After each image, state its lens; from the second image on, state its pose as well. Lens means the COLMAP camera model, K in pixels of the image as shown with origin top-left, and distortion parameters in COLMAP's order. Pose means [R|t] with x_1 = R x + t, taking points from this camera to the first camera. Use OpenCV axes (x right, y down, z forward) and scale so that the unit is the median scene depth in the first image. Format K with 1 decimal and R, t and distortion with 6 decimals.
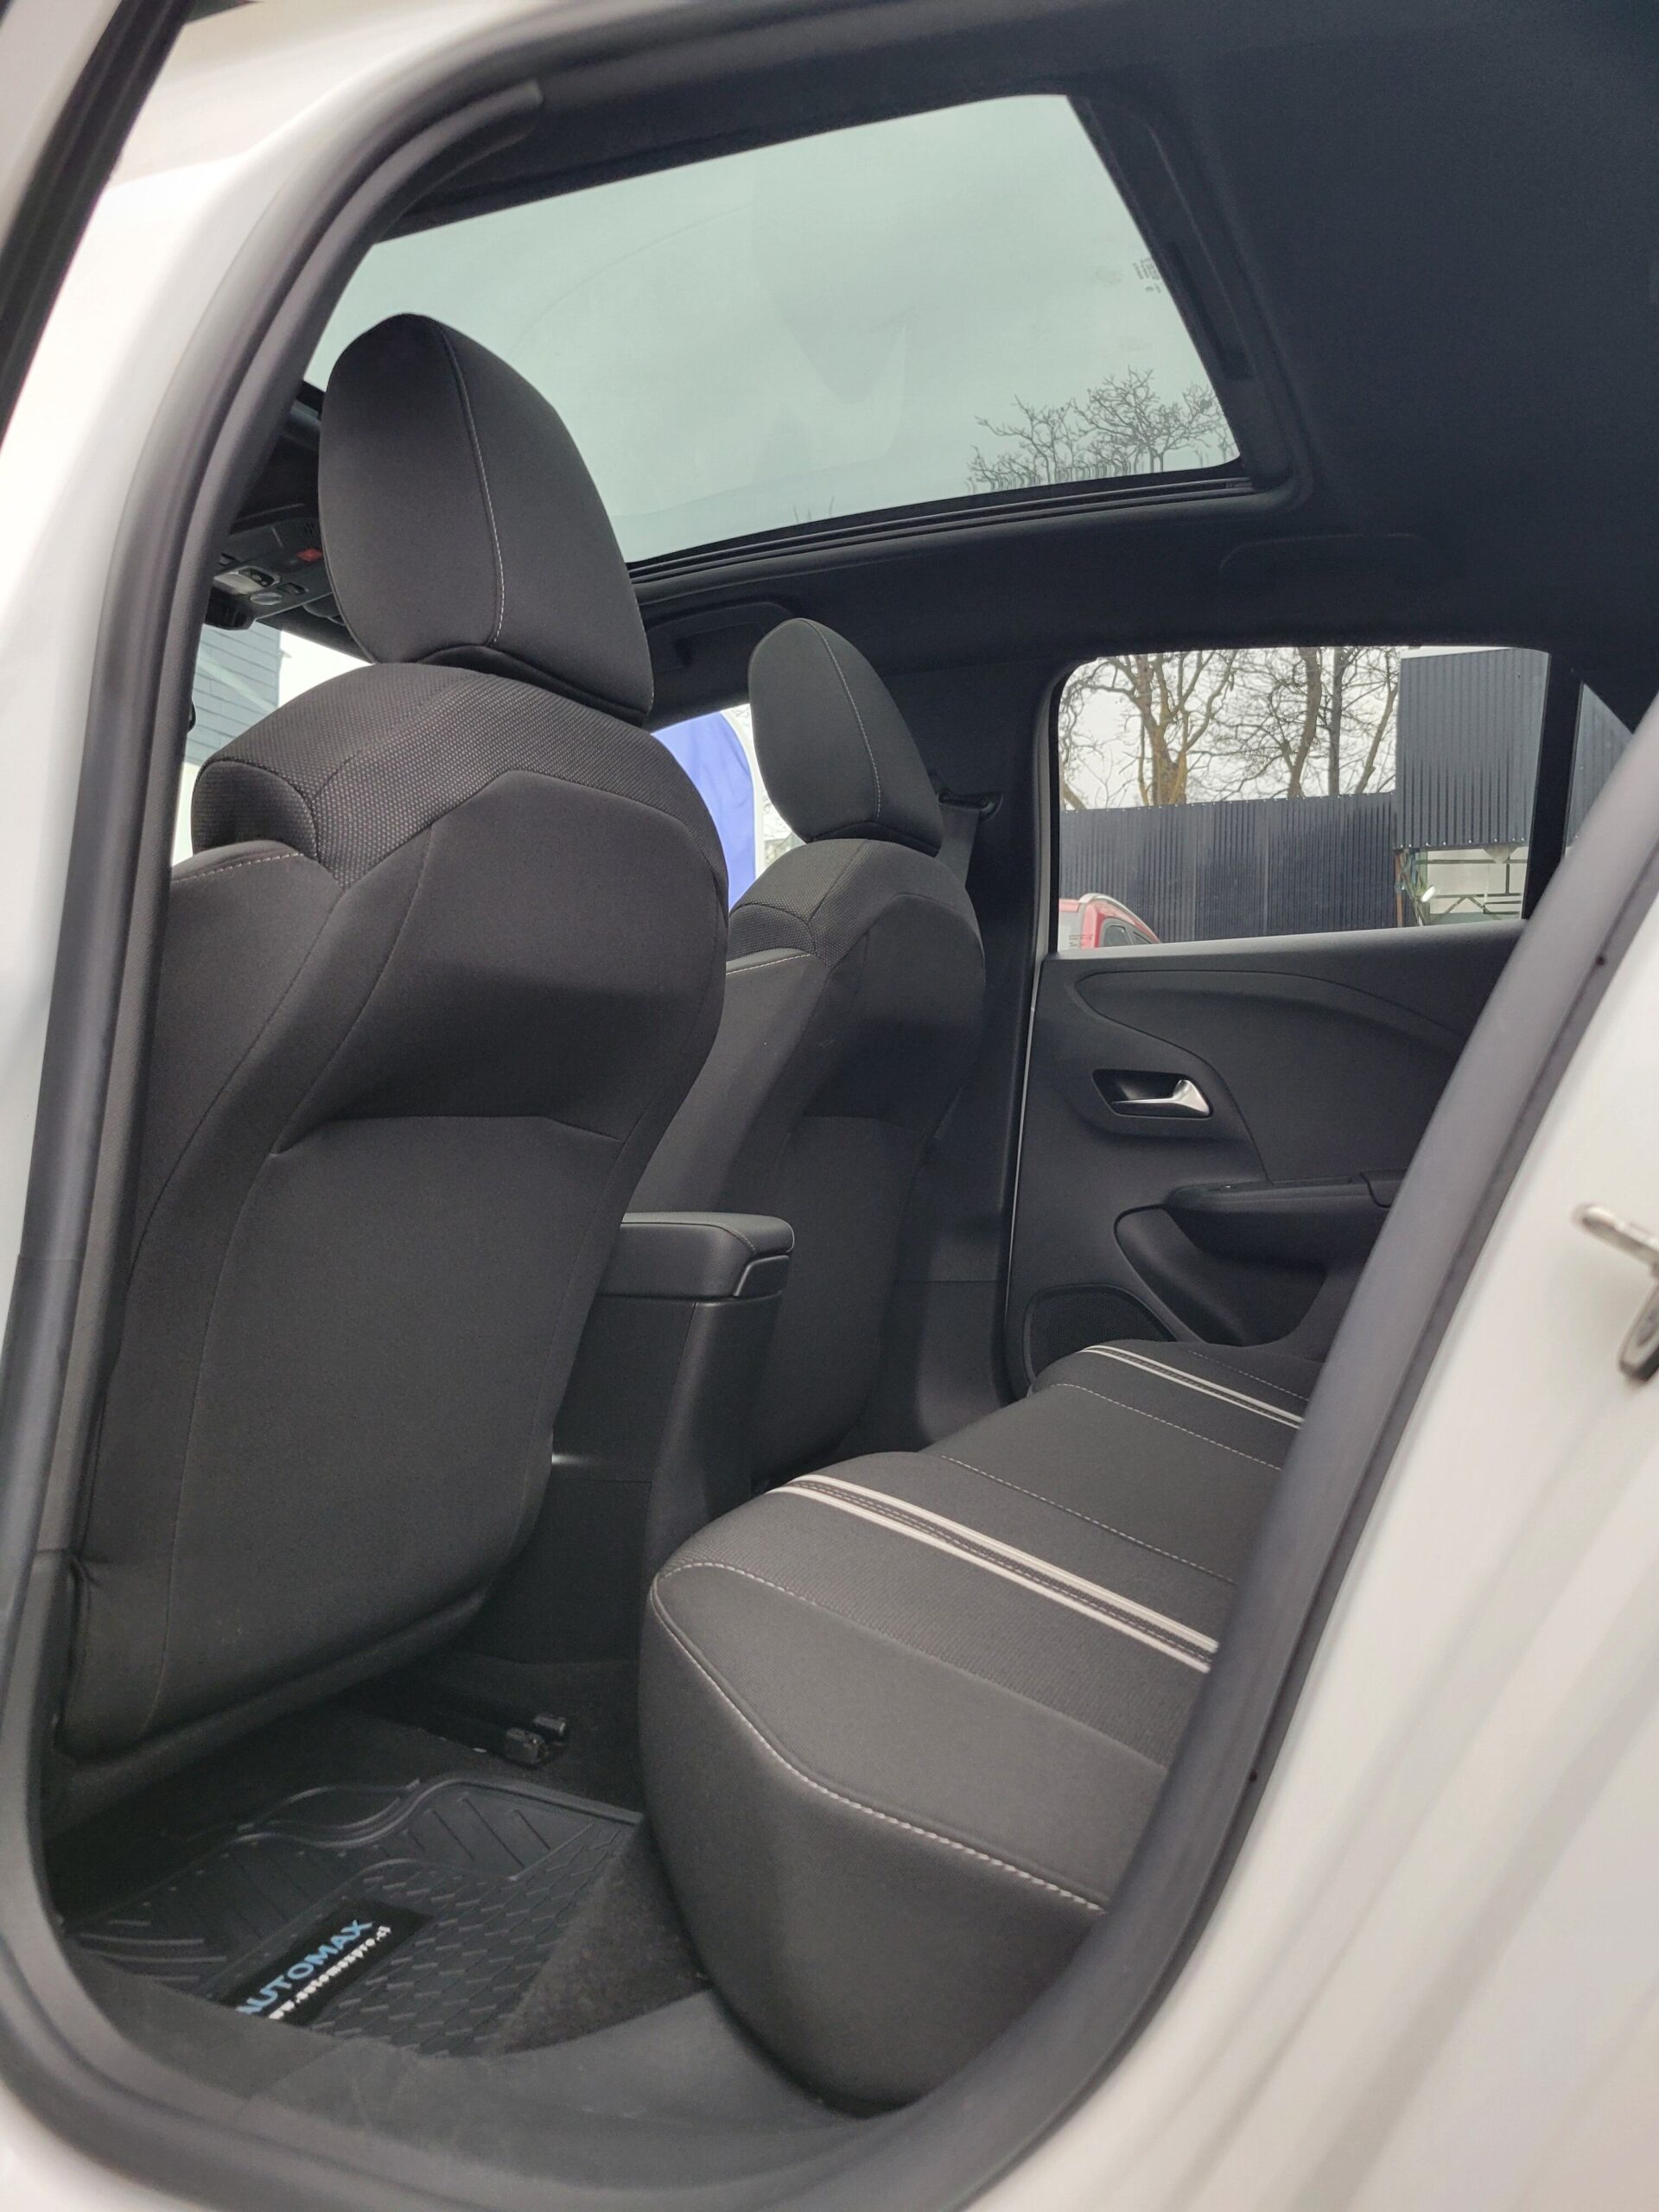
lens RADIAL K [[1690.2, 0, 814.6], [0, 1690.2, 1084.9], [0, 0, 1]] dist [0.030013, -0.010997]
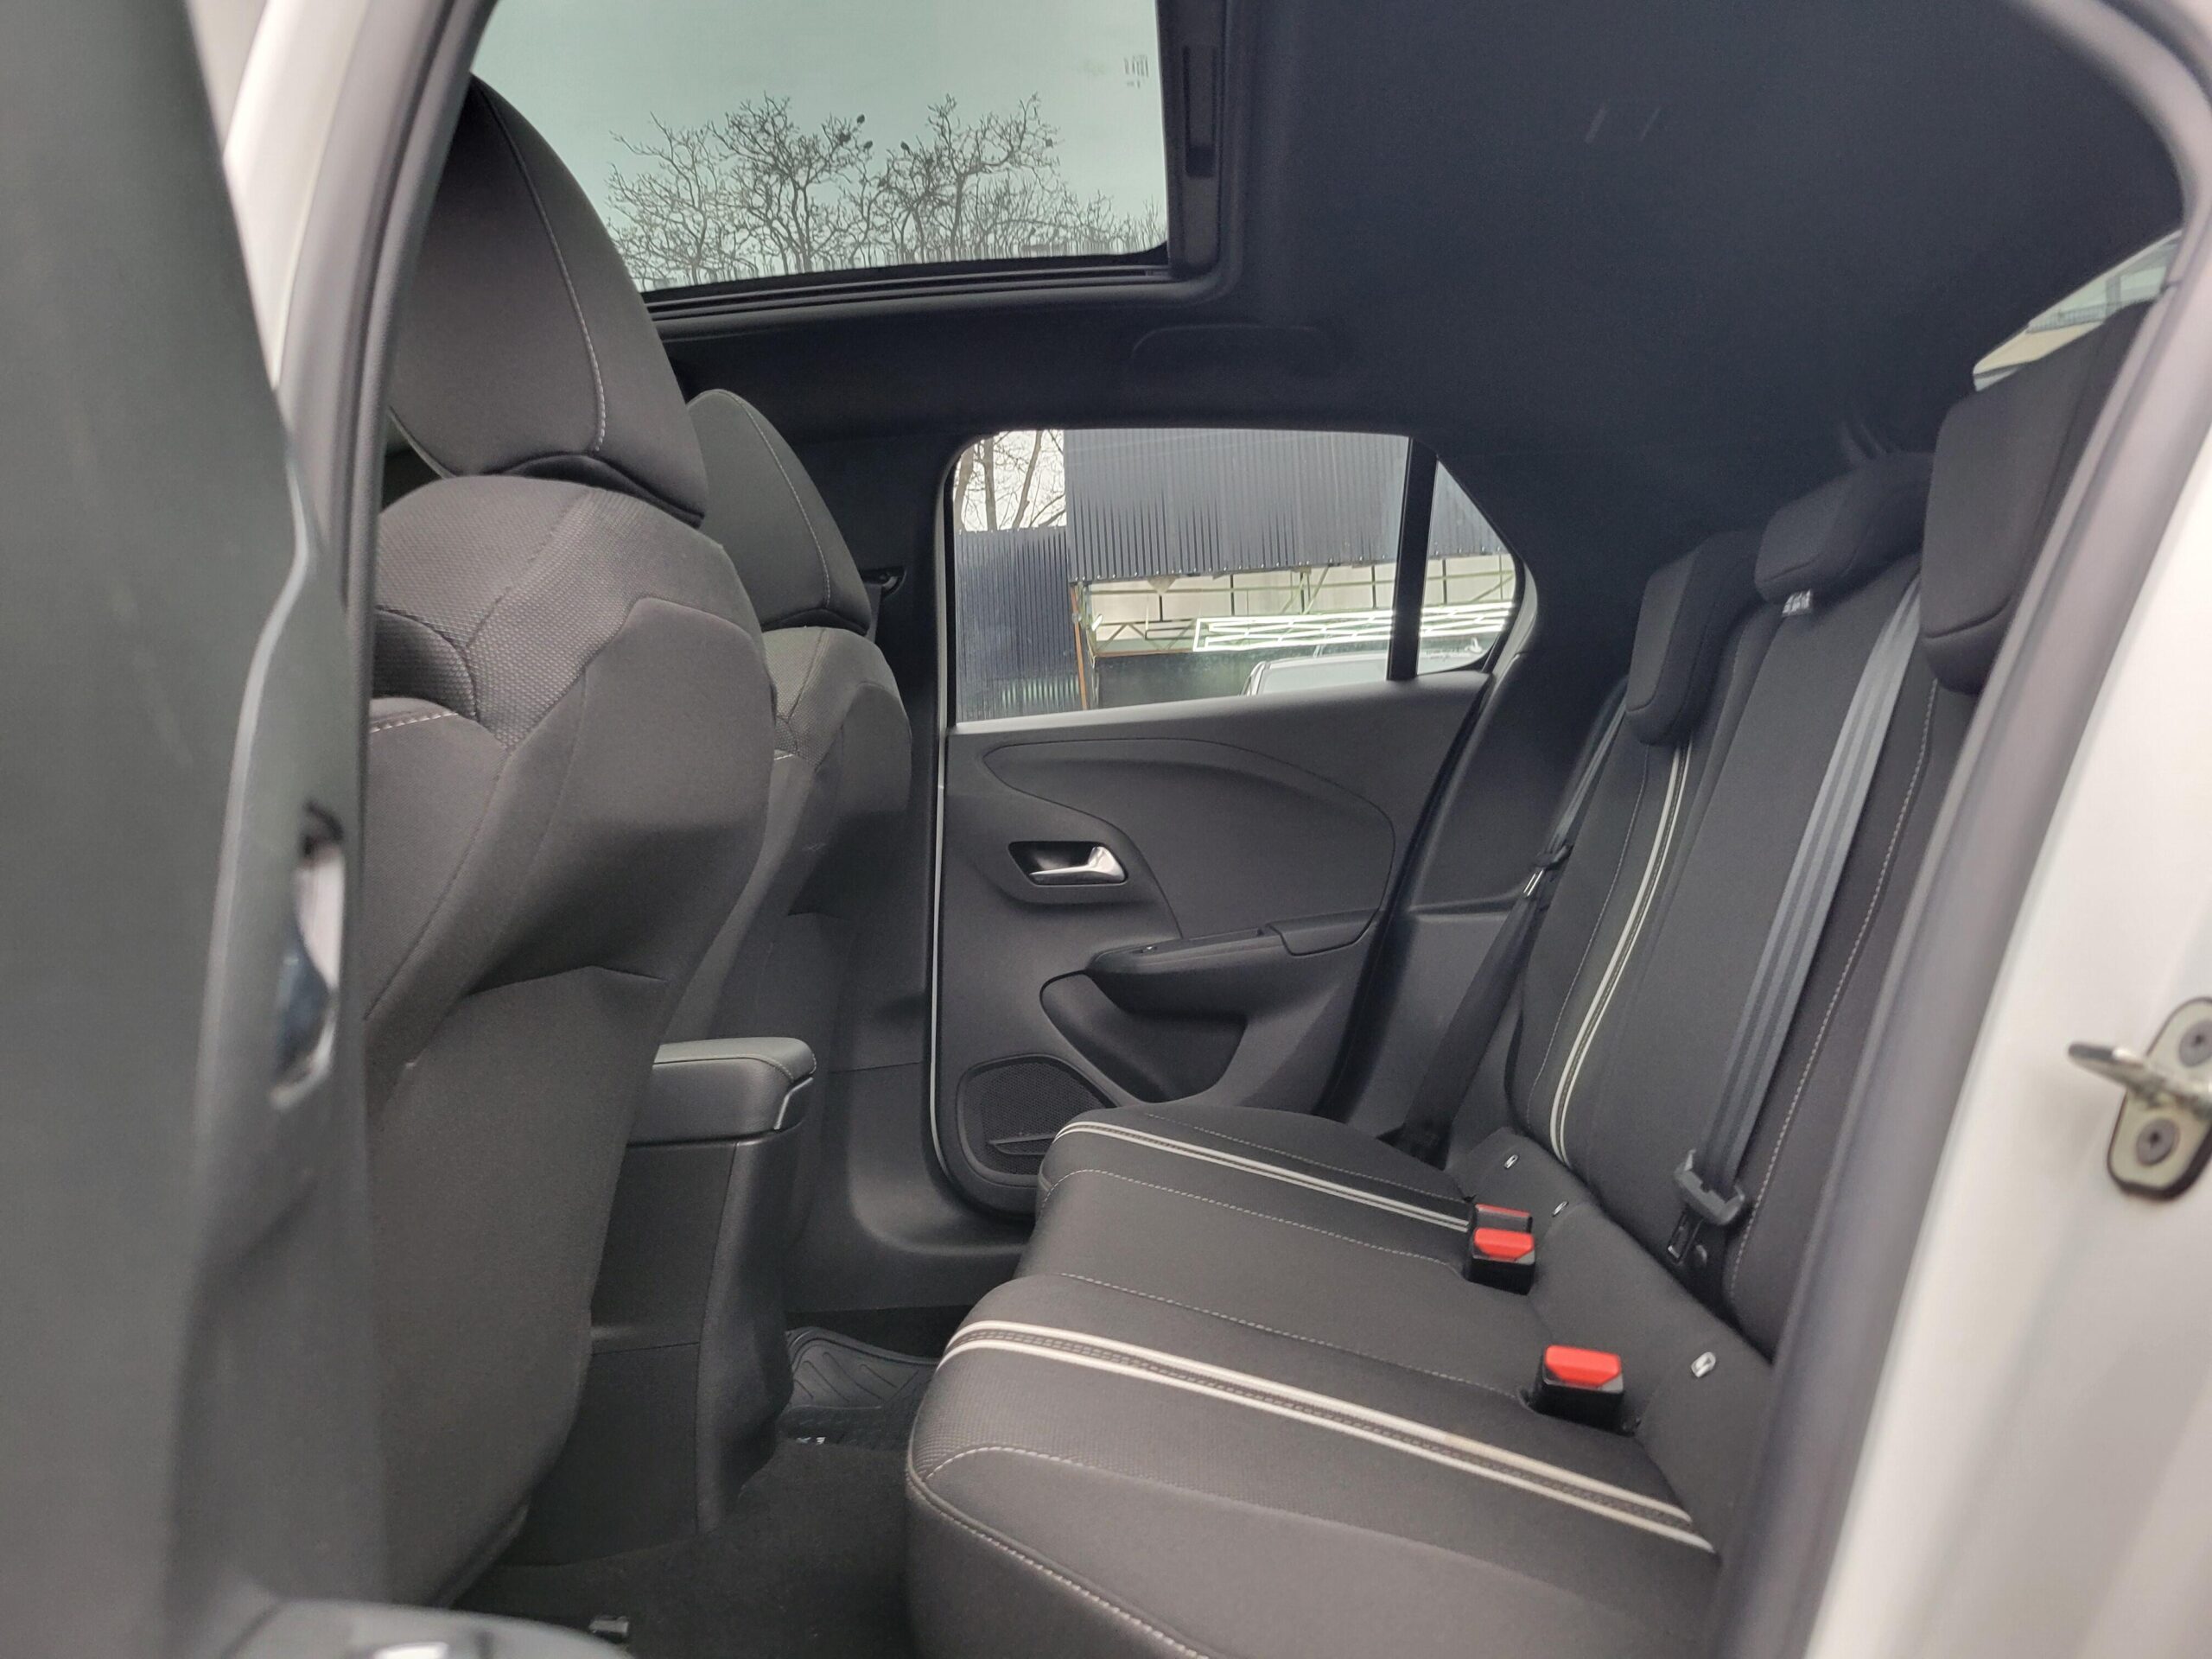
lens RADIAL K [[1690.2, 0, 1105.0], [0, 1690.2, 848.0], [0, 0, 1]] dist [0.030013, -0.010997]
pose [[0.936807, -0.071208, 0.342523, -0.138612], [0.065377, 0.997452, 0.028556, -0.033949], [-0.343683, -0.004358, 0.939076, 0.043053]]
